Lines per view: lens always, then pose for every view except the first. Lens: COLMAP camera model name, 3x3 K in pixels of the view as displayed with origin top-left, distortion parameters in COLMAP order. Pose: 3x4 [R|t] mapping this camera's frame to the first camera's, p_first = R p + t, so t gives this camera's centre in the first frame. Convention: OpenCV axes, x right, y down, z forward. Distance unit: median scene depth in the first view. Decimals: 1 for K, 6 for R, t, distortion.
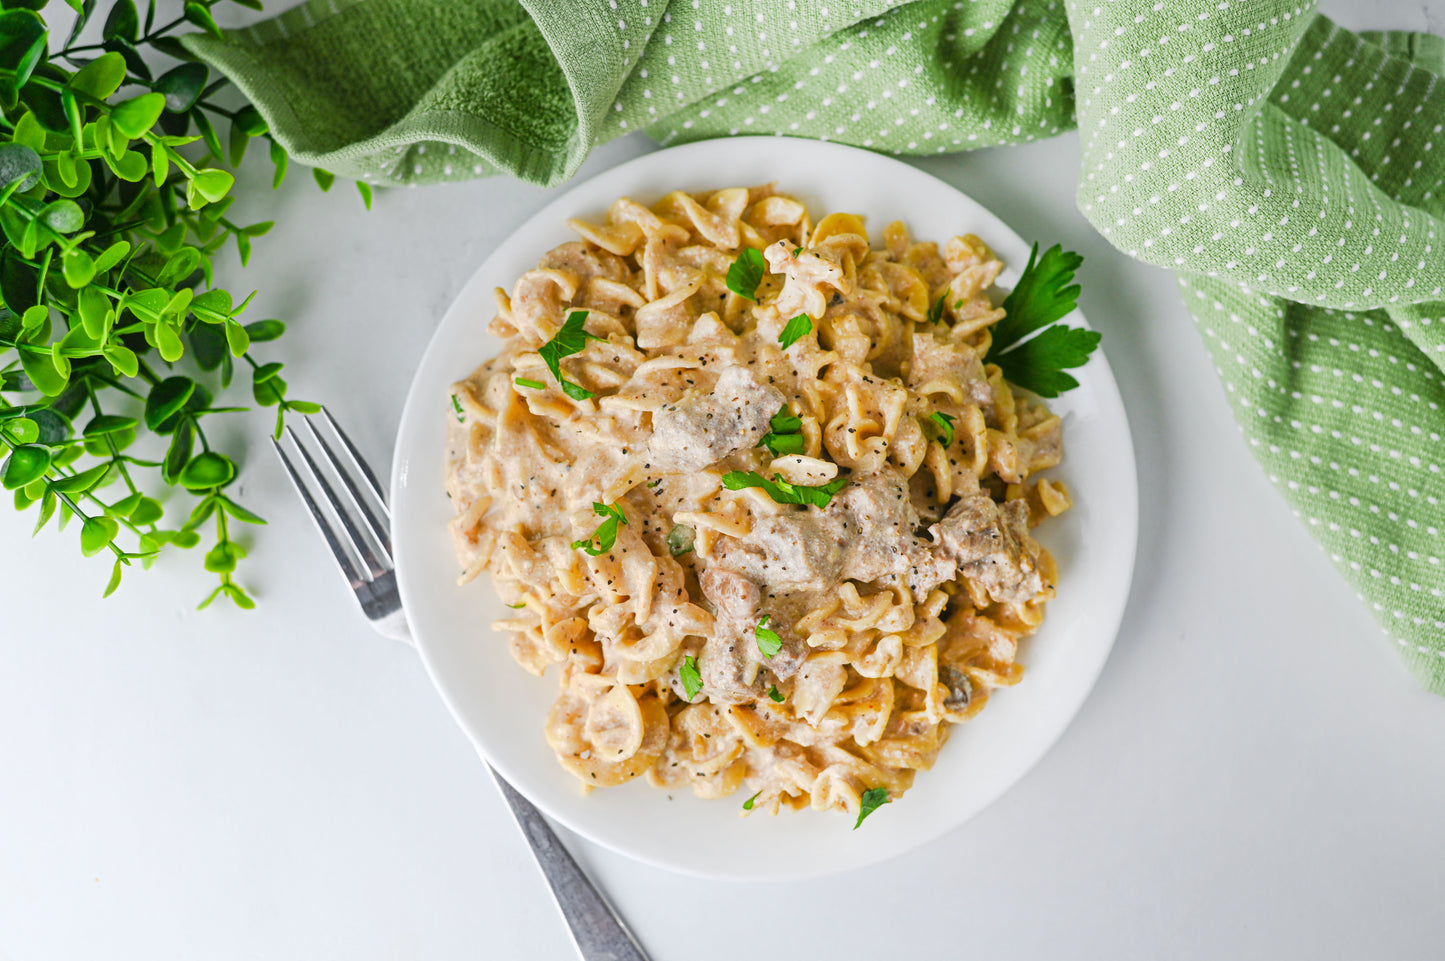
lens RADIAL K [[2193.4, 0, 722.5], [0, 2193.4, 480.5], [0, 0, 1]] dist [-0.140064, 0.056981]
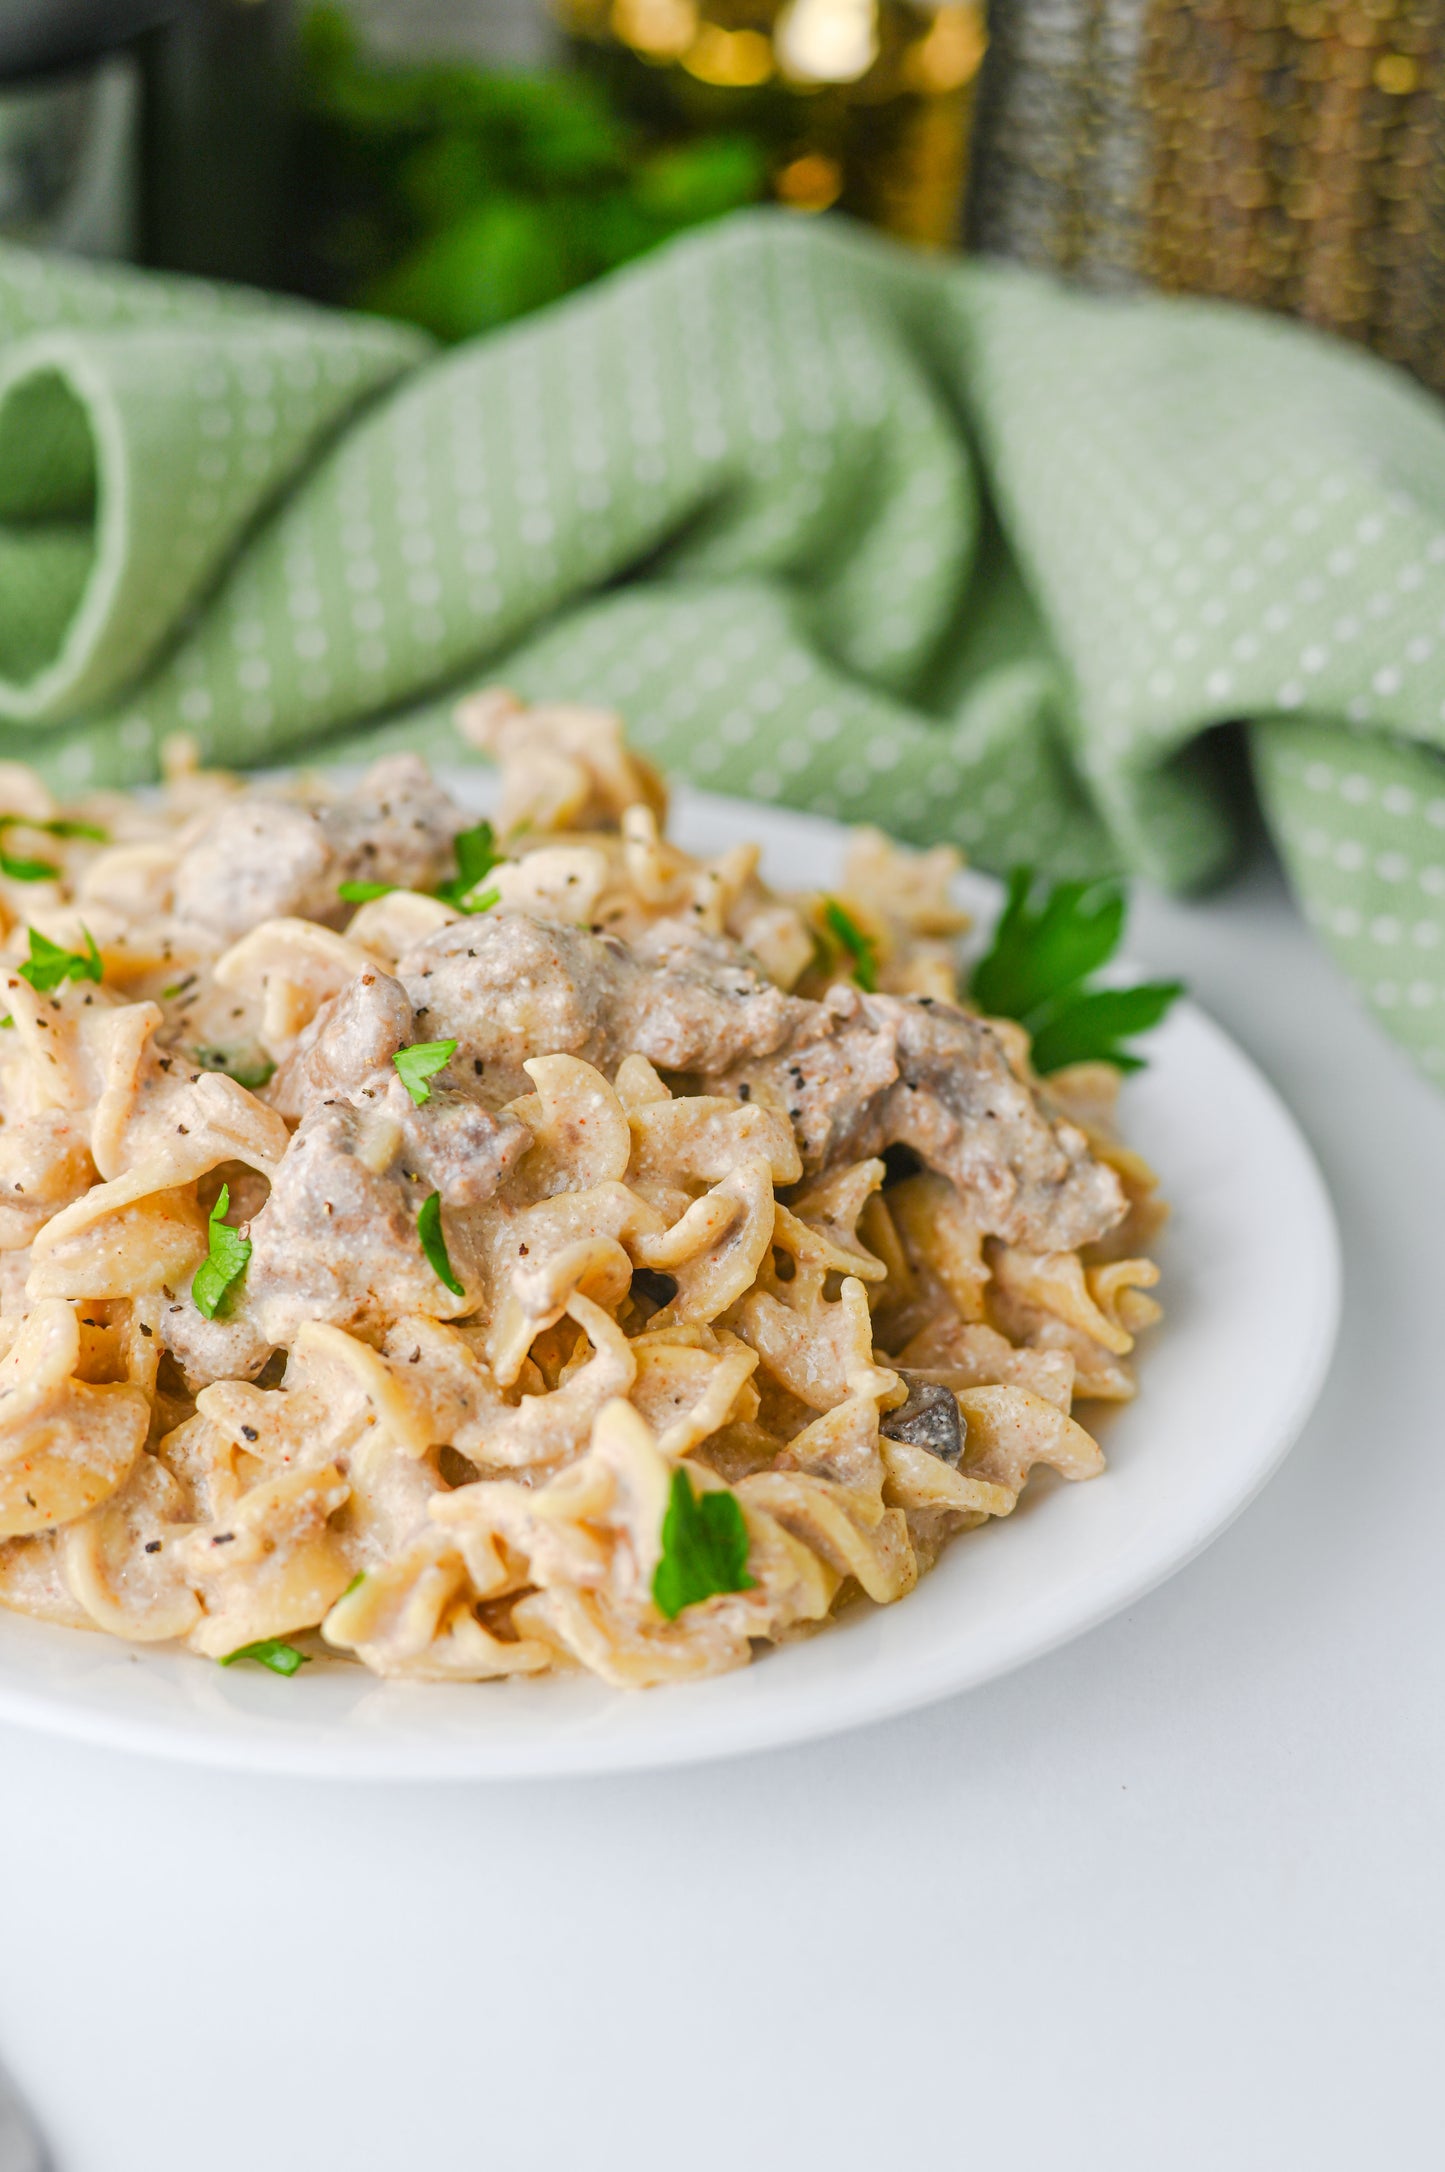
lens RADIAL K [[3495.9, 0, 722.5], [0, 3495.9, 1086.0], [0, 0, 1]] dist [-0.170000, 0.083547]
pose [[0.998686, 0.027056, 0.043520, 0.044817], [0.020976, 0.559018, -0.828890, 0.566637], [-0.046755, 0.828714, 0.557716, 0.626317]]
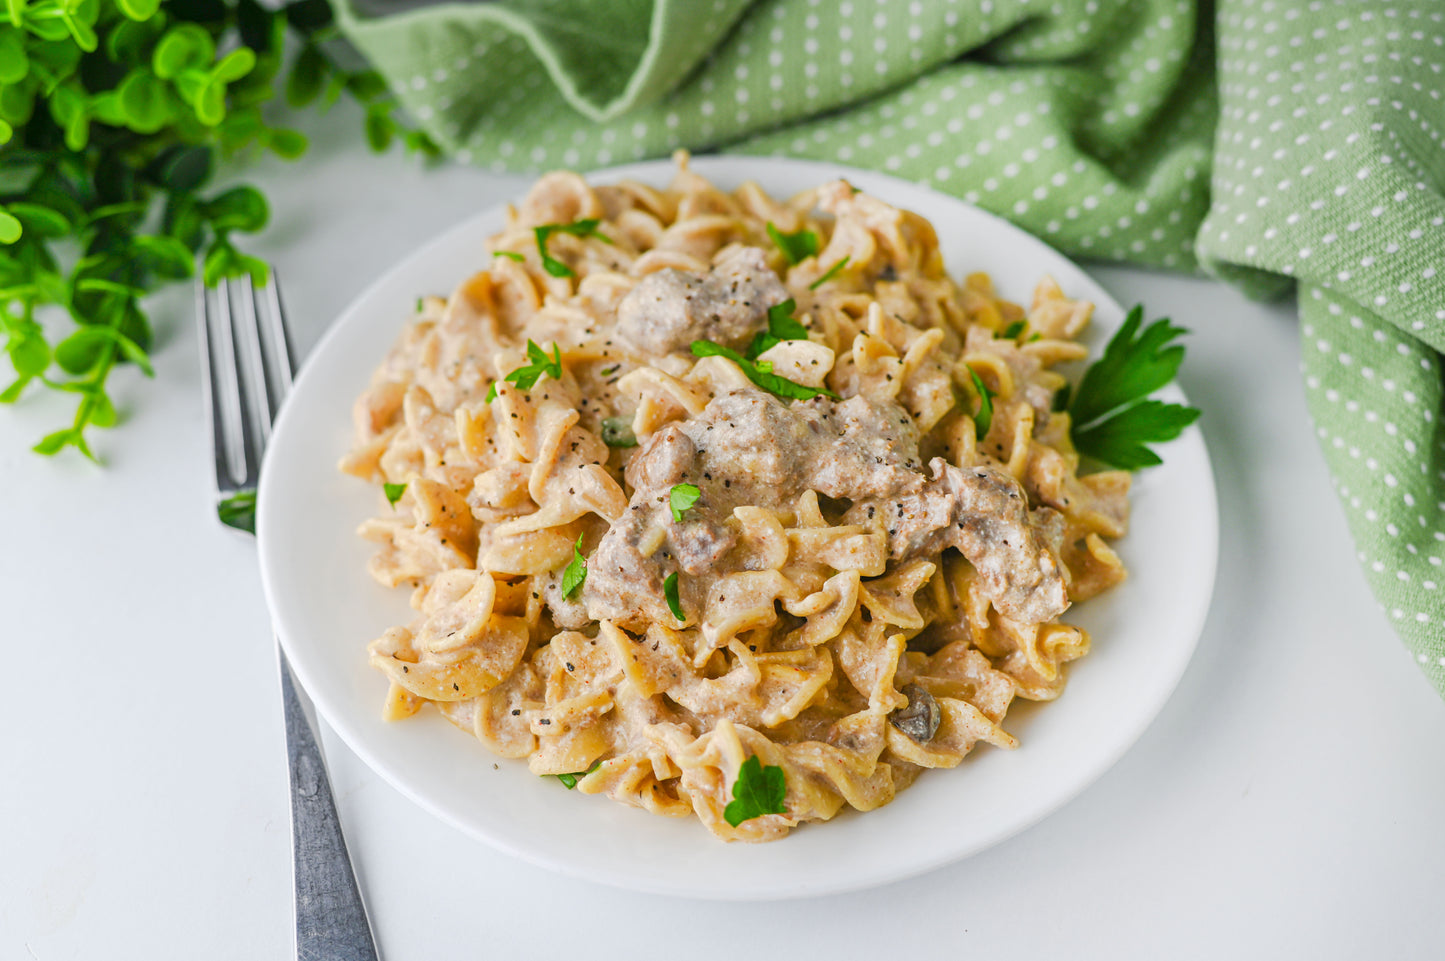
lens RADIAL K [[2251.3, 0, 722.5], [0, 2251.3, 480.5], [0, 0, 1]] dist [-0.148445, 0.022527]
pose [[0.957170, 0.218314, -0.190172, 0.170781], [-0.288822, 0.765813, -0.574554, 0.485669], [0.020203, 0.604871, 0.796067, 0.367111]]
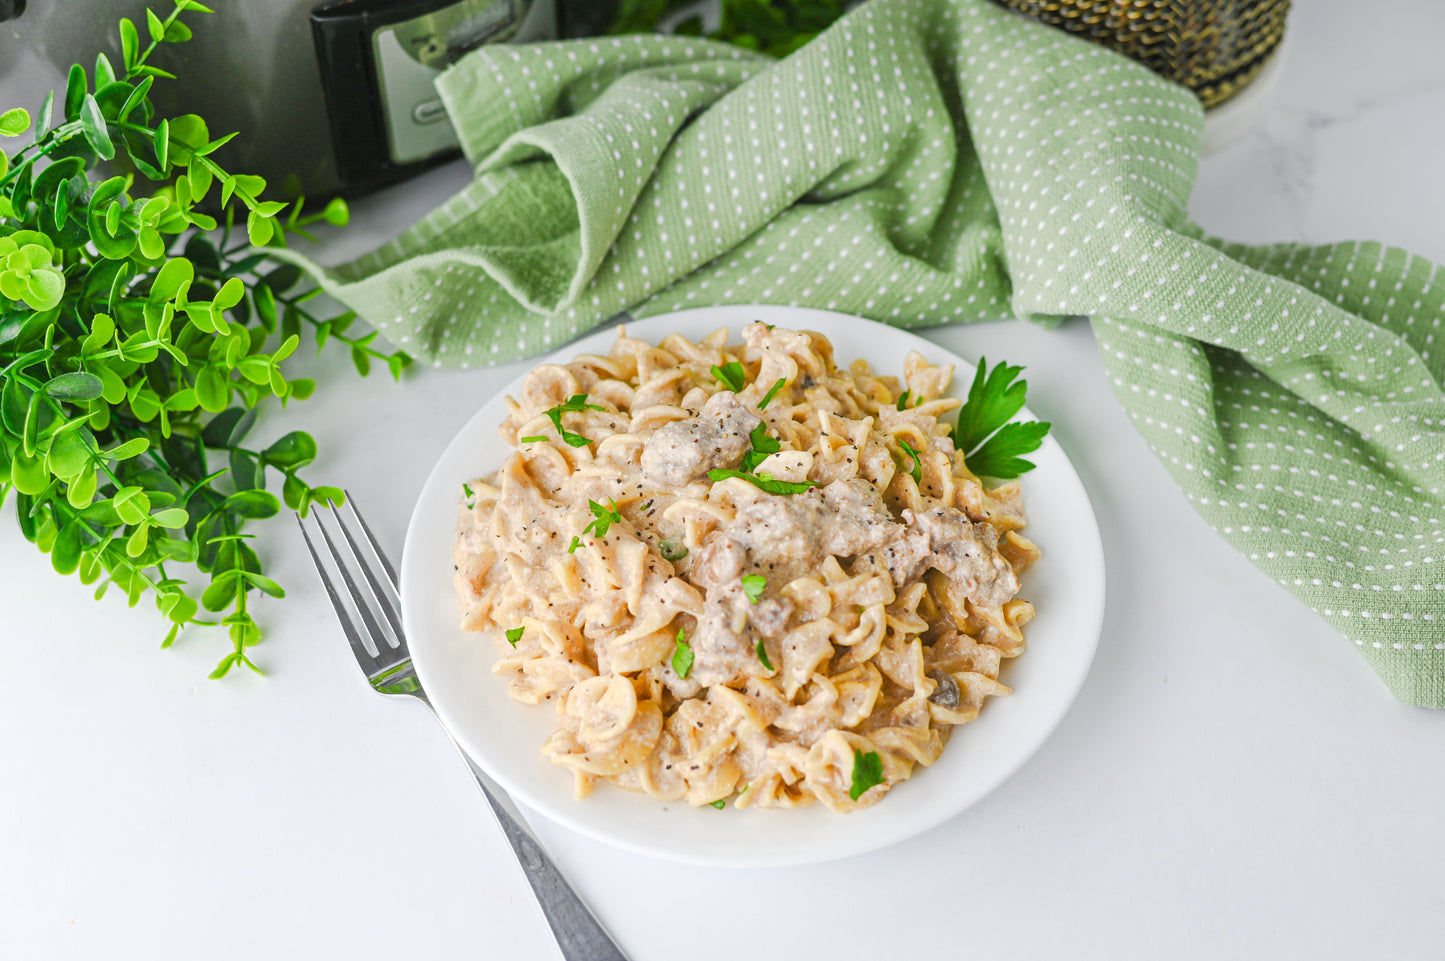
lens RADIAL K [[2193.4, 0, 722.5], [0, 2193.4, 480.5], [0, 0, 1]] dist [-0.140064, 0.056981]
pose [[0.999392, -0.033843, -0.008411, 0.015704], [0.022304, 0.805738, -0.591852, 0.624508], [0.026807, 0.591304, 0.806003, 0.120223]]
